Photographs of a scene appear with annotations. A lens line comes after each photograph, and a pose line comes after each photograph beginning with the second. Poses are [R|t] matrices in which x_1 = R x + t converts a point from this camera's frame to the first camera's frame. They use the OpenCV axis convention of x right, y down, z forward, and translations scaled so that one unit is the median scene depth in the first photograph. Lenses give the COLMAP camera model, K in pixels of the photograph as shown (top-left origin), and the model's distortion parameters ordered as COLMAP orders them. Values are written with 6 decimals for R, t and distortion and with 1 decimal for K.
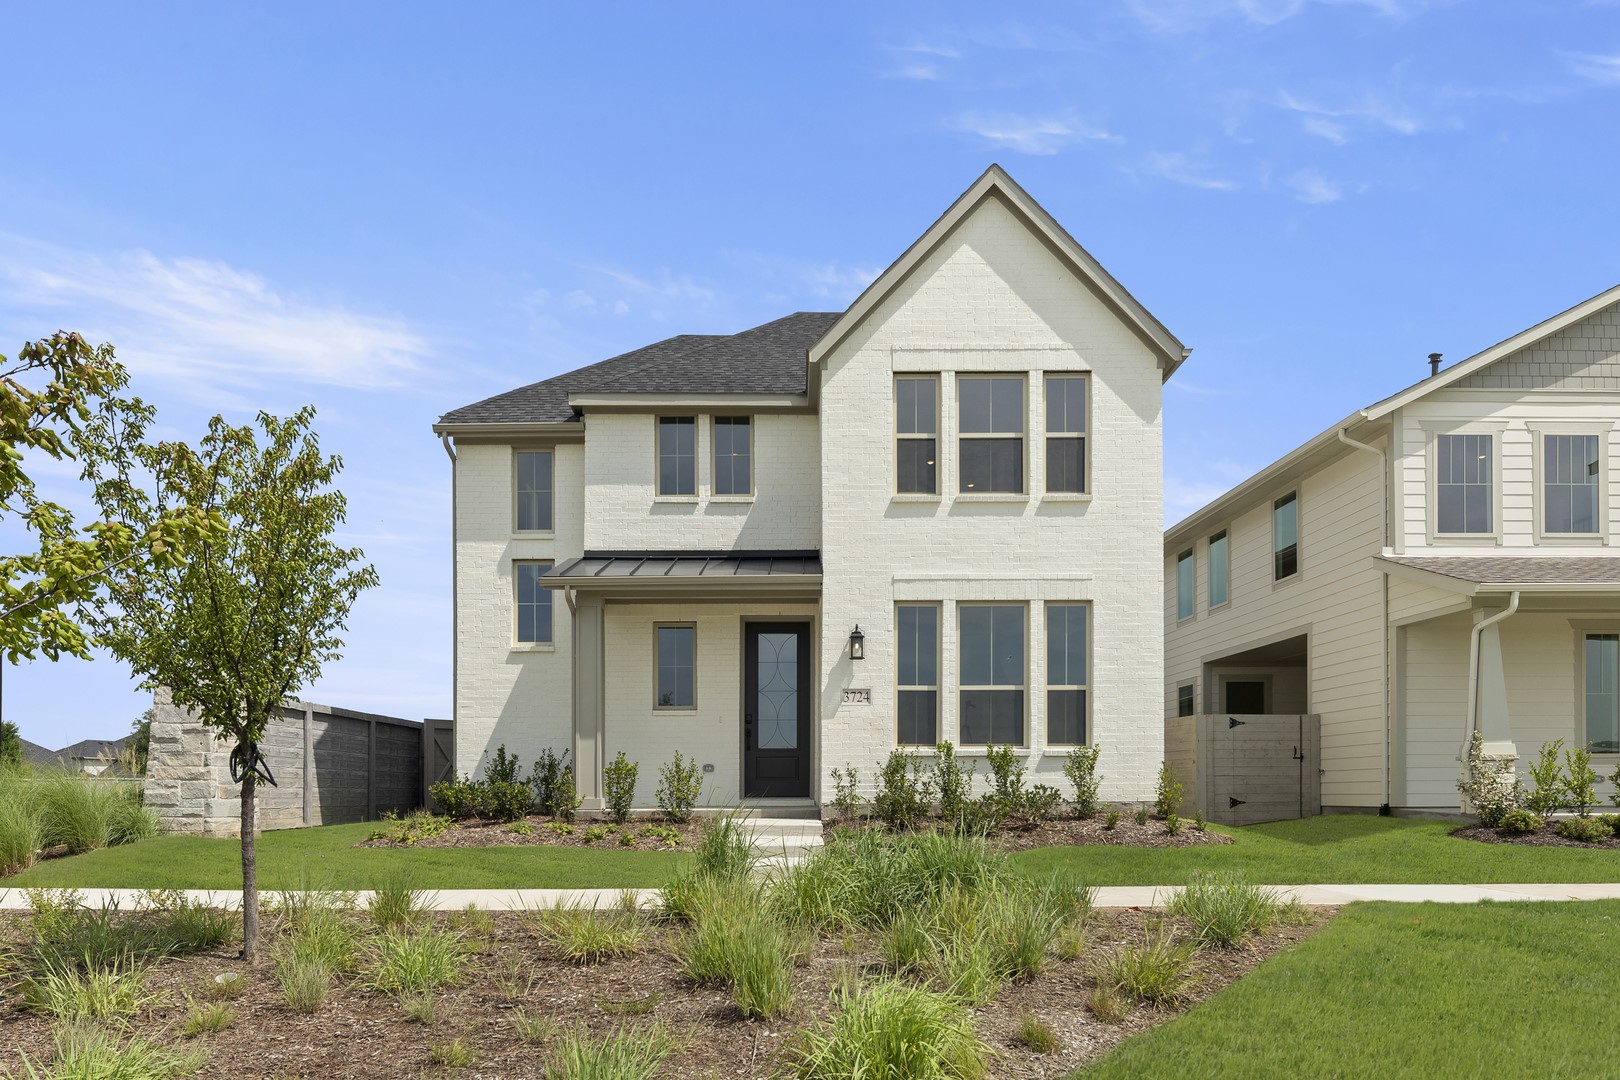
lens RADIAL K [[766.1, 0, 810.2], [0, 766.1, 526.9], [0, 0, 1]] dist [-0.002543, 0.000768]
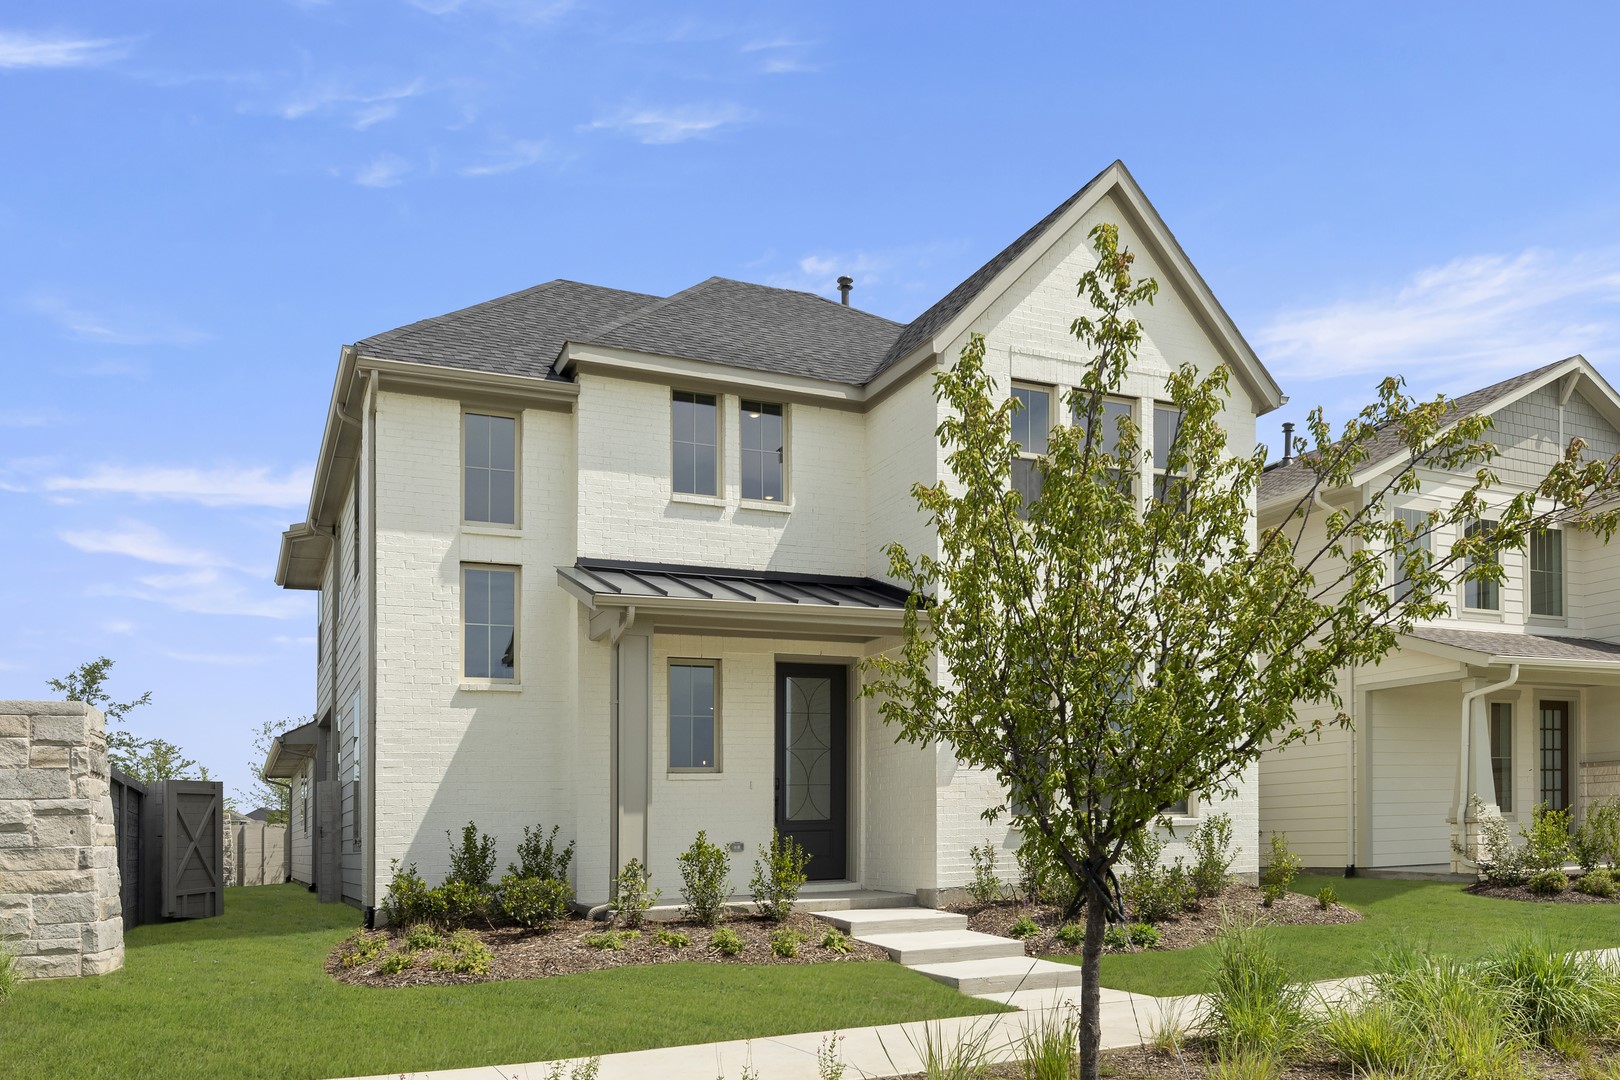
lens RADIAL K [[902.9, 0, 809.5], [0, 902.9, 551.3], [0, 0, 1]] dist [-0.001152, -0.000454]
pose [[0.945459, 0.078517, 0.316138, -0.353884], [-0.080641, 0.996723, -0.006382, 0.012530], [-0.315603, -0.019460, 0.948692, 0.099437]]
